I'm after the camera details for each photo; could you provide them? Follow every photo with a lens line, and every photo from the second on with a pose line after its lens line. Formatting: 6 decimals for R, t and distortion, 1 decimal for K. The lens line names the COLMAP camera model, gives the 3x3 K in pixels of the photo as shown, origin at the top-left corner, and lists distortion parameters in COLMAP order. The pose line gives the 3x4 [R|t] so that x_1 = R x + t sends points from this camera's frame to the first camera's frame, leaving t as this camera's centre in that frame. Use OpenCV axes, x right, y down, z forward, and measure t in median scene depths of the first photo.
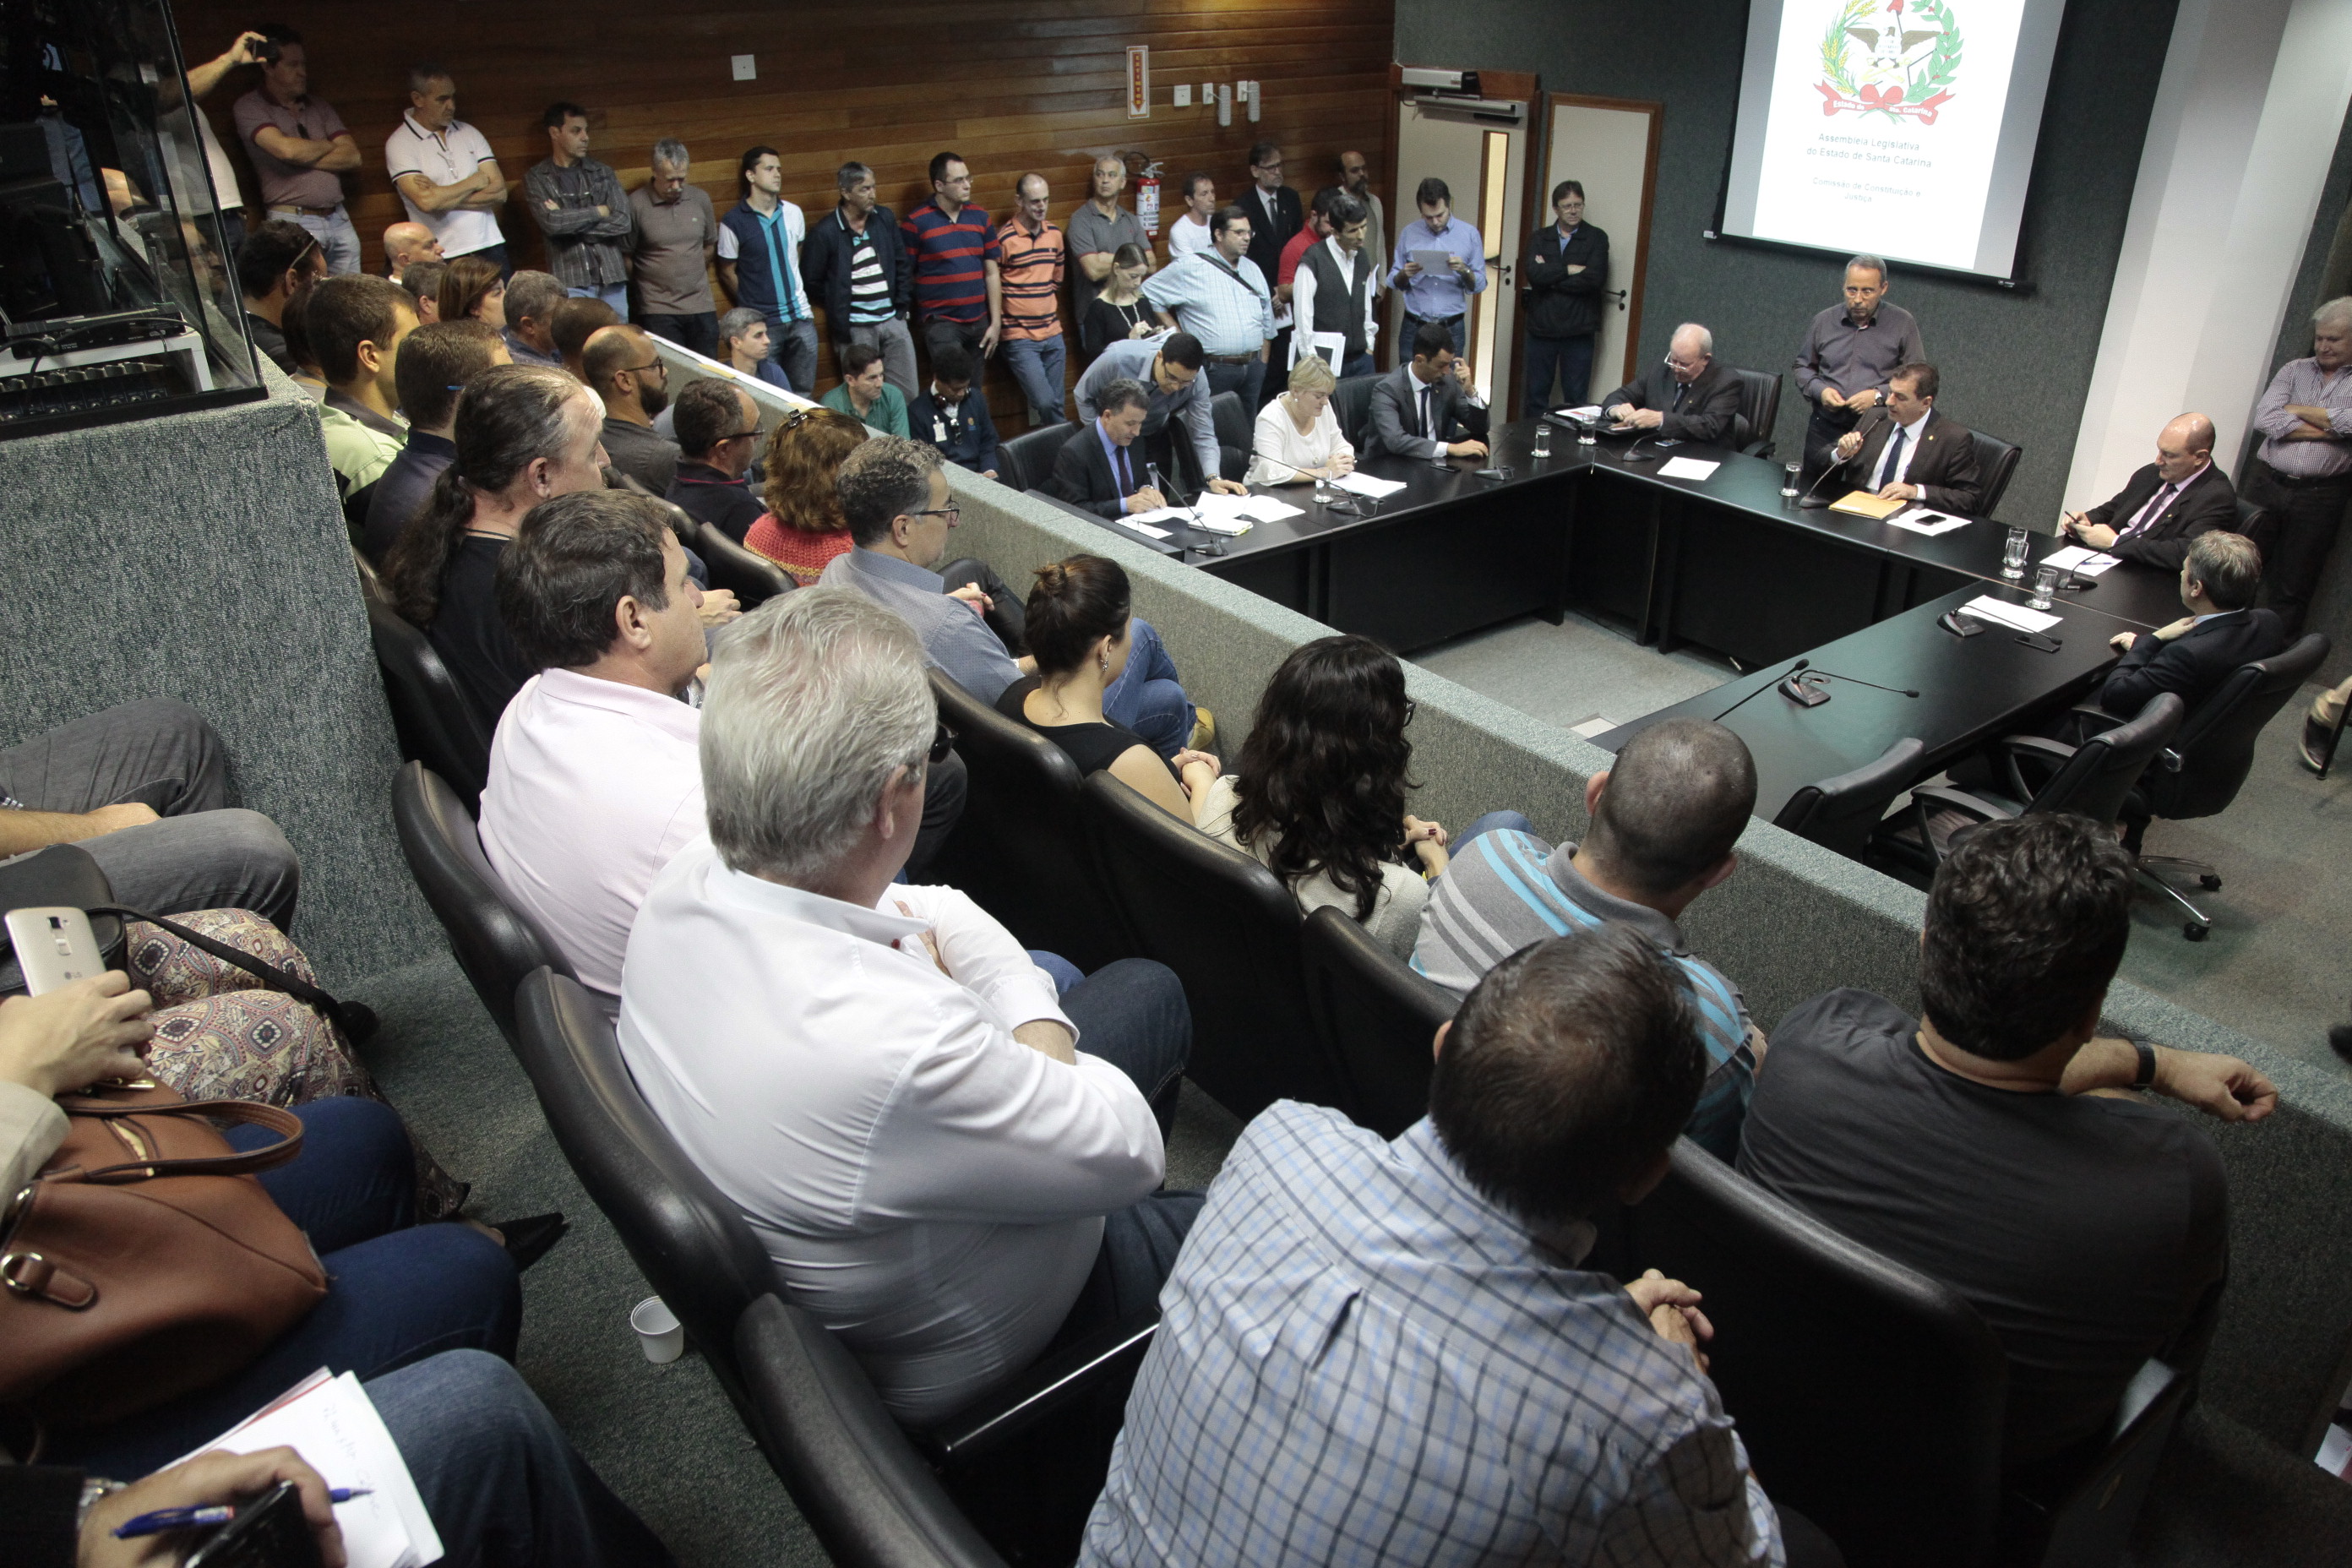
lens RADIAL K [[1634.3, 0, 1161.6], [0, 1634.3, 788.8], [0, 0, 1]] dist [-0.123503, 0.077609]
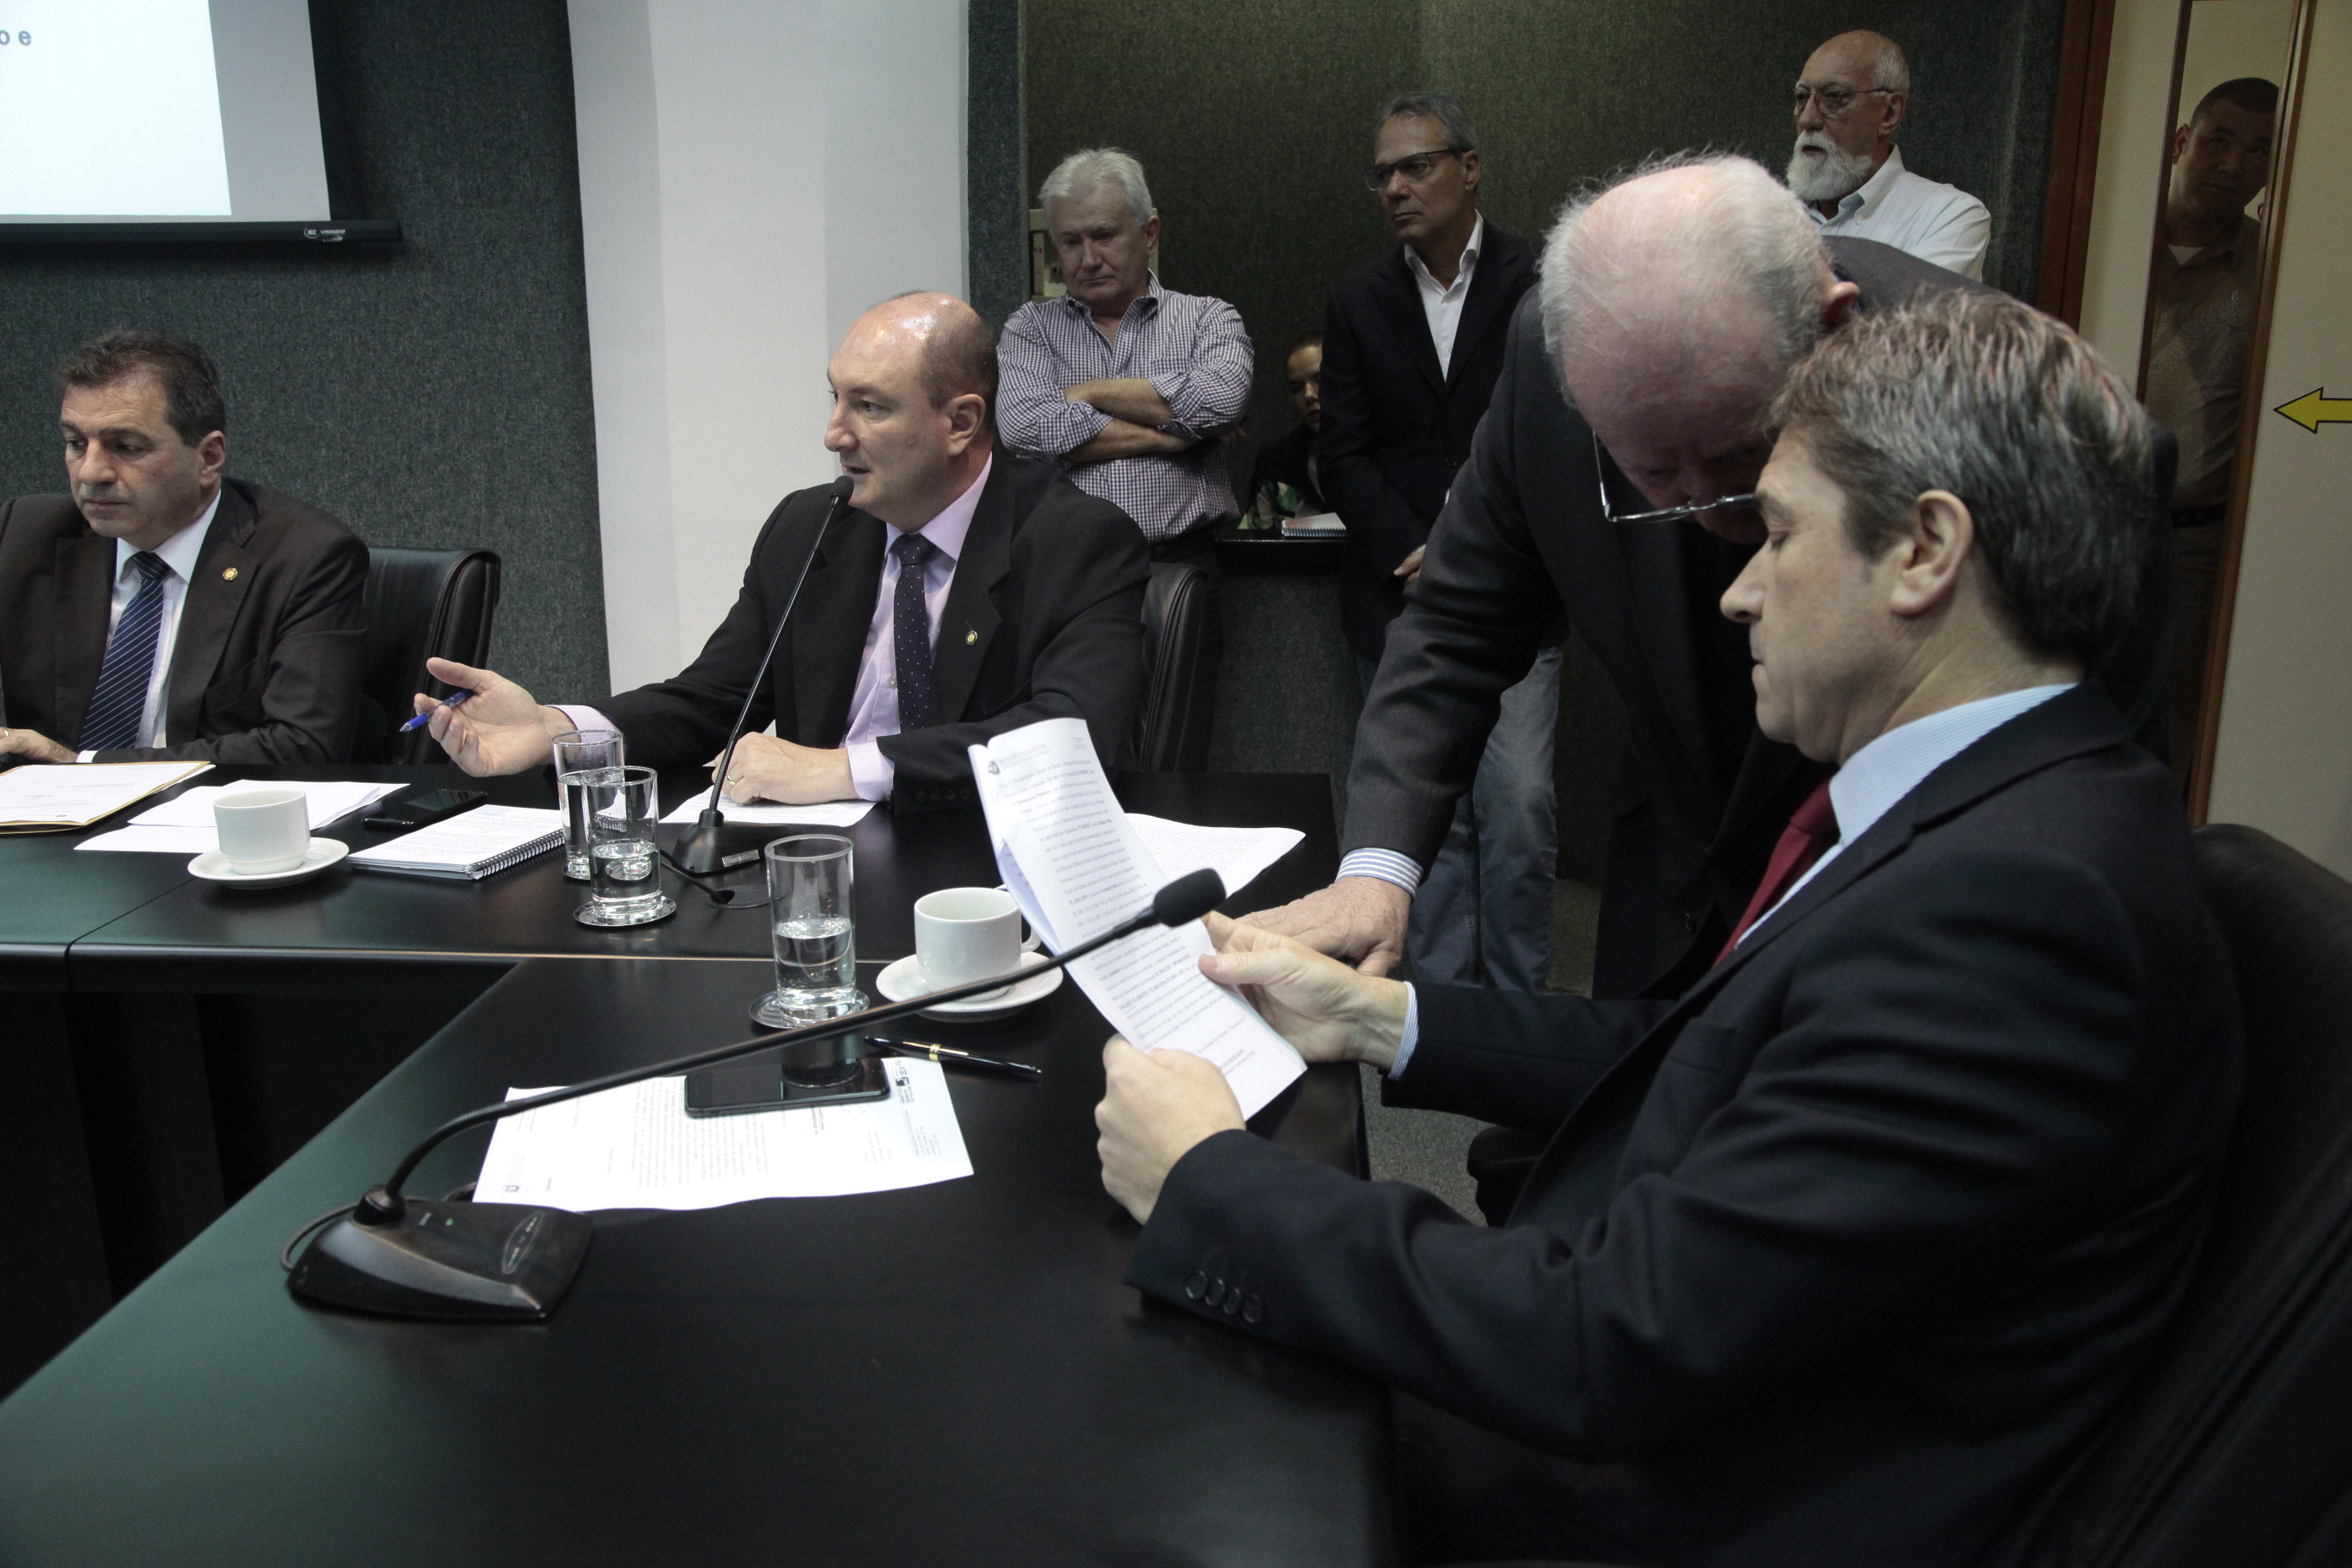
lens RADIAL K [[1930.0, 0, 1176.0], [0, 1930.0, 784.0], [0, 0, 1]] dist [-0.045198, -0.001371]
pose [[0.639971, -0.166938, 0.750046, 0.292990], [0.348701, 0.932913, -0.089888, -0.075671], [-0.684723, 0.319068, 0.655249, 0.586728]]
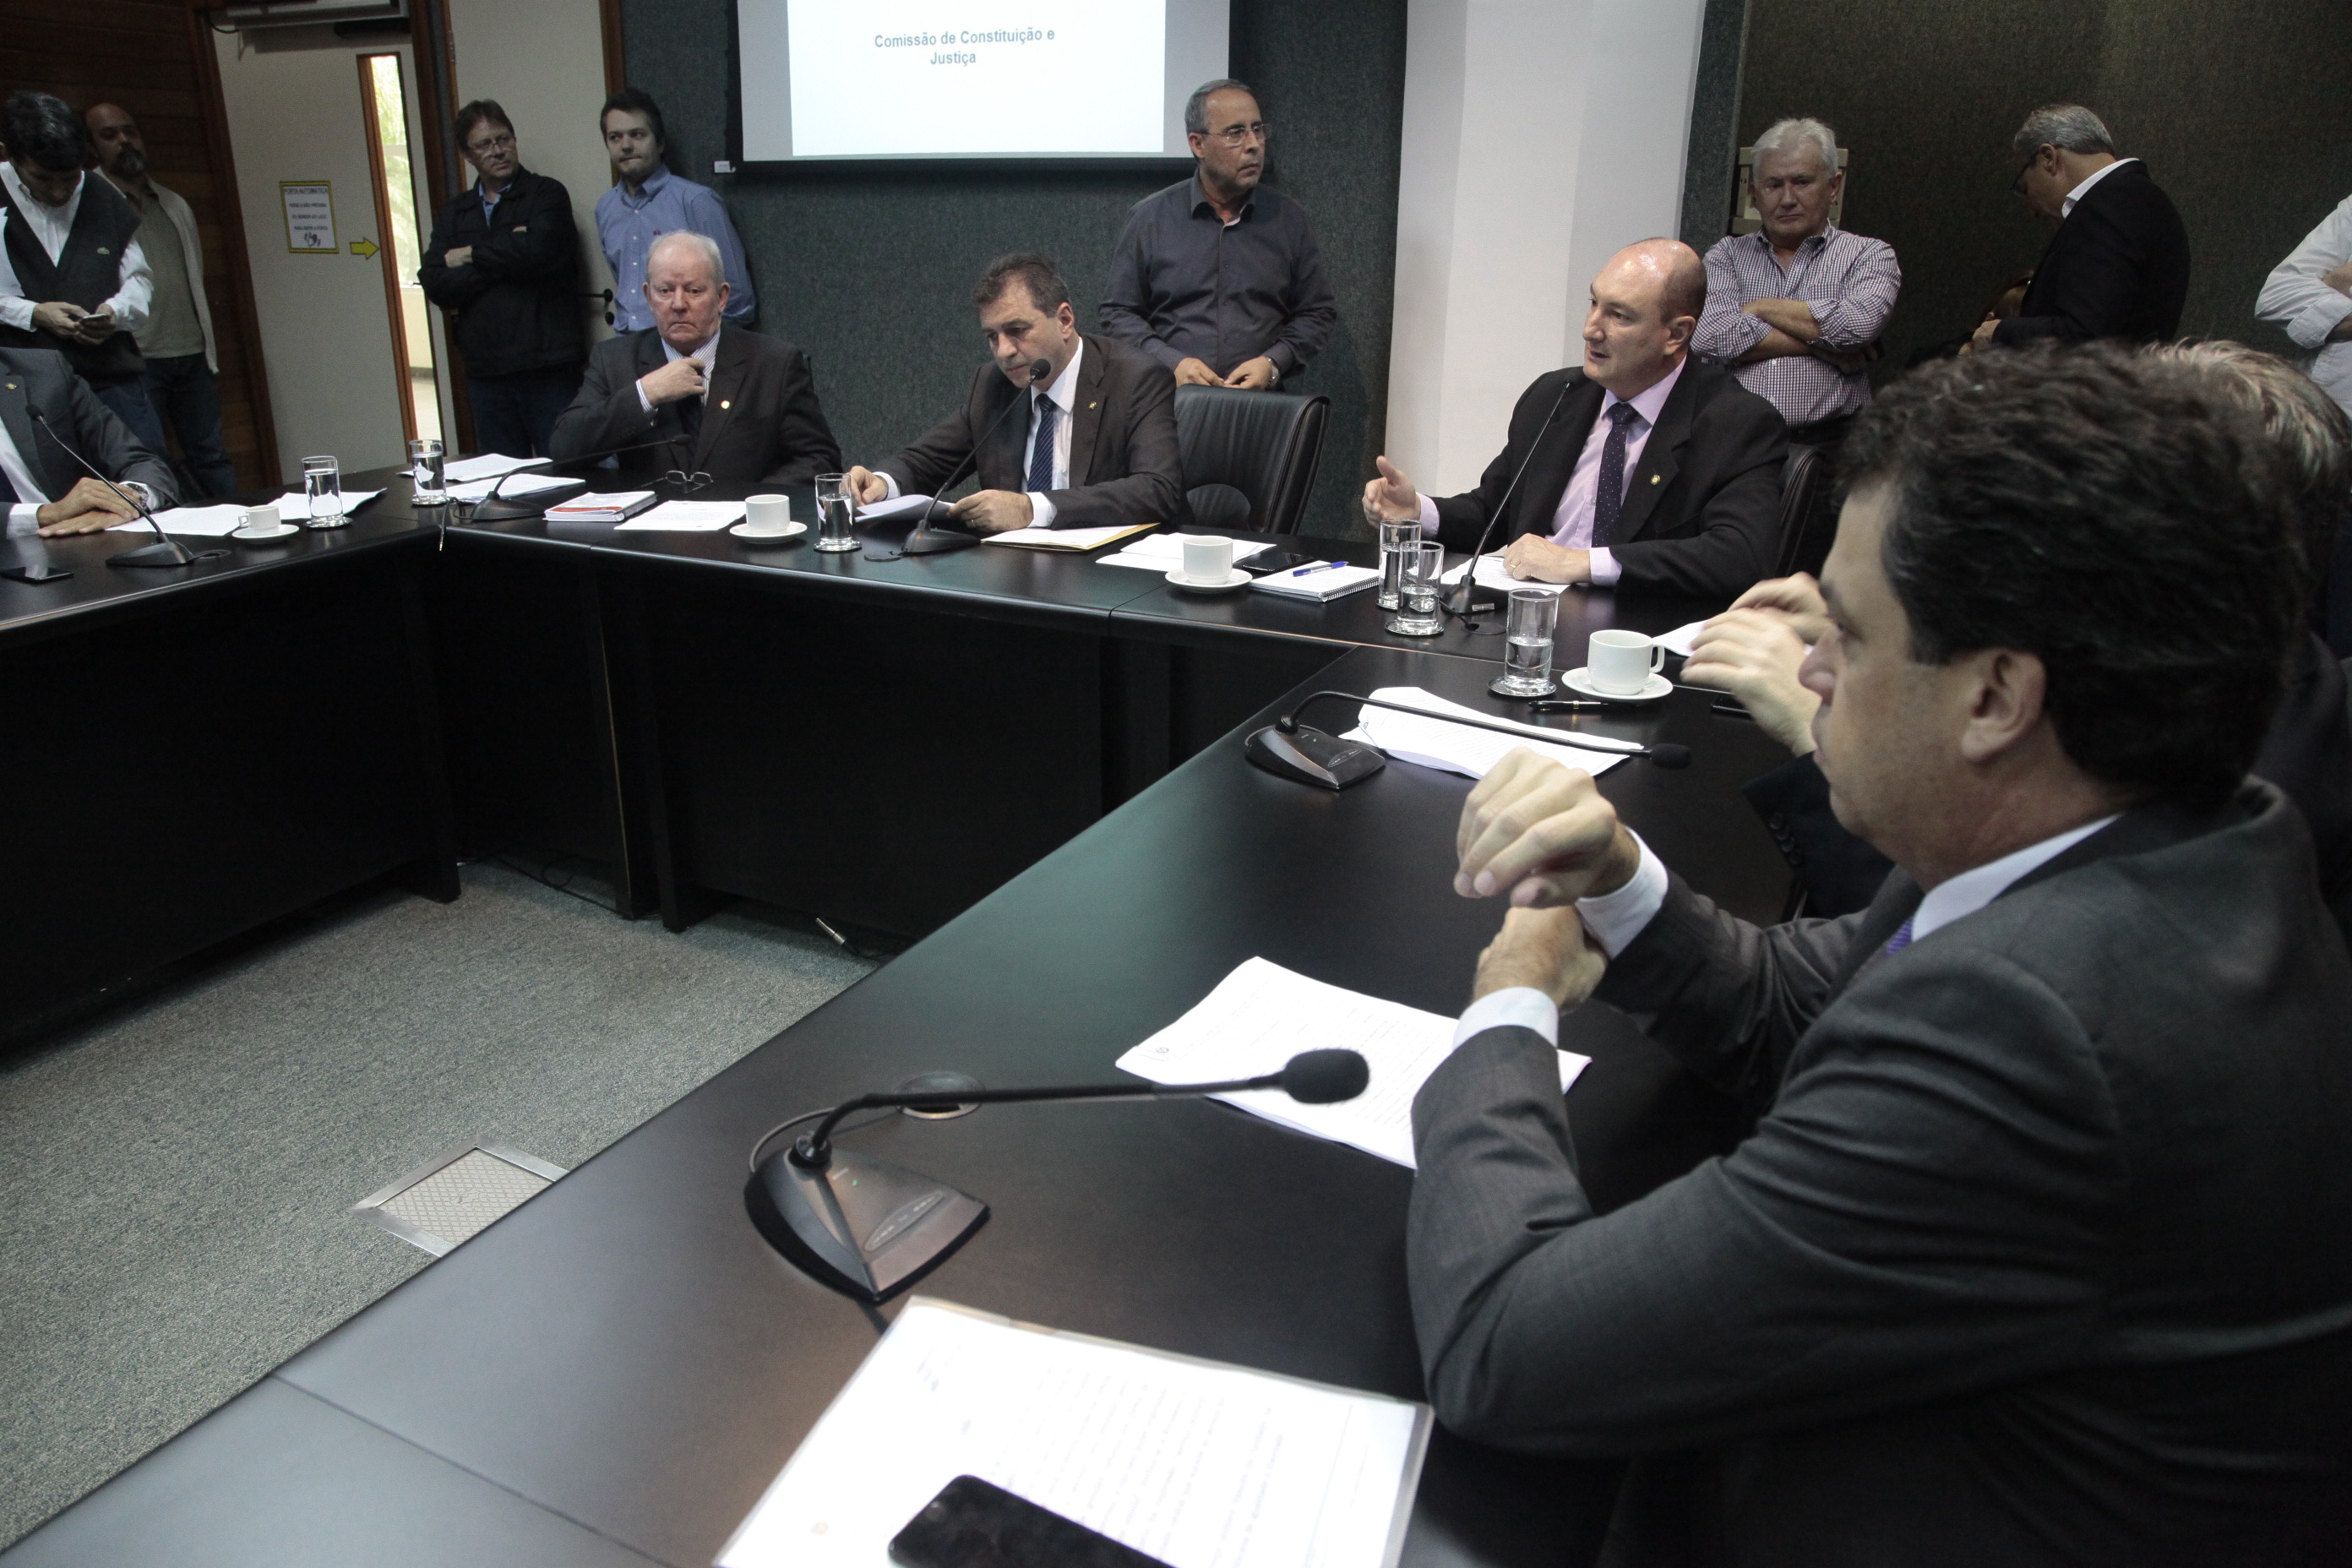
lens RADIAL K [[1634.3, 0, 1161.6], [0, 1634.3, 788.8], [0, 0, 1]] dist [-0.123503, 0.077609]
pose [[0.890345, -0.134380, 0.435003, 0.236778], [0.189235, 0.978235, -0.085123, -0.057738], [-0.414096, 0.158107, 0.896396, 0.528748]]
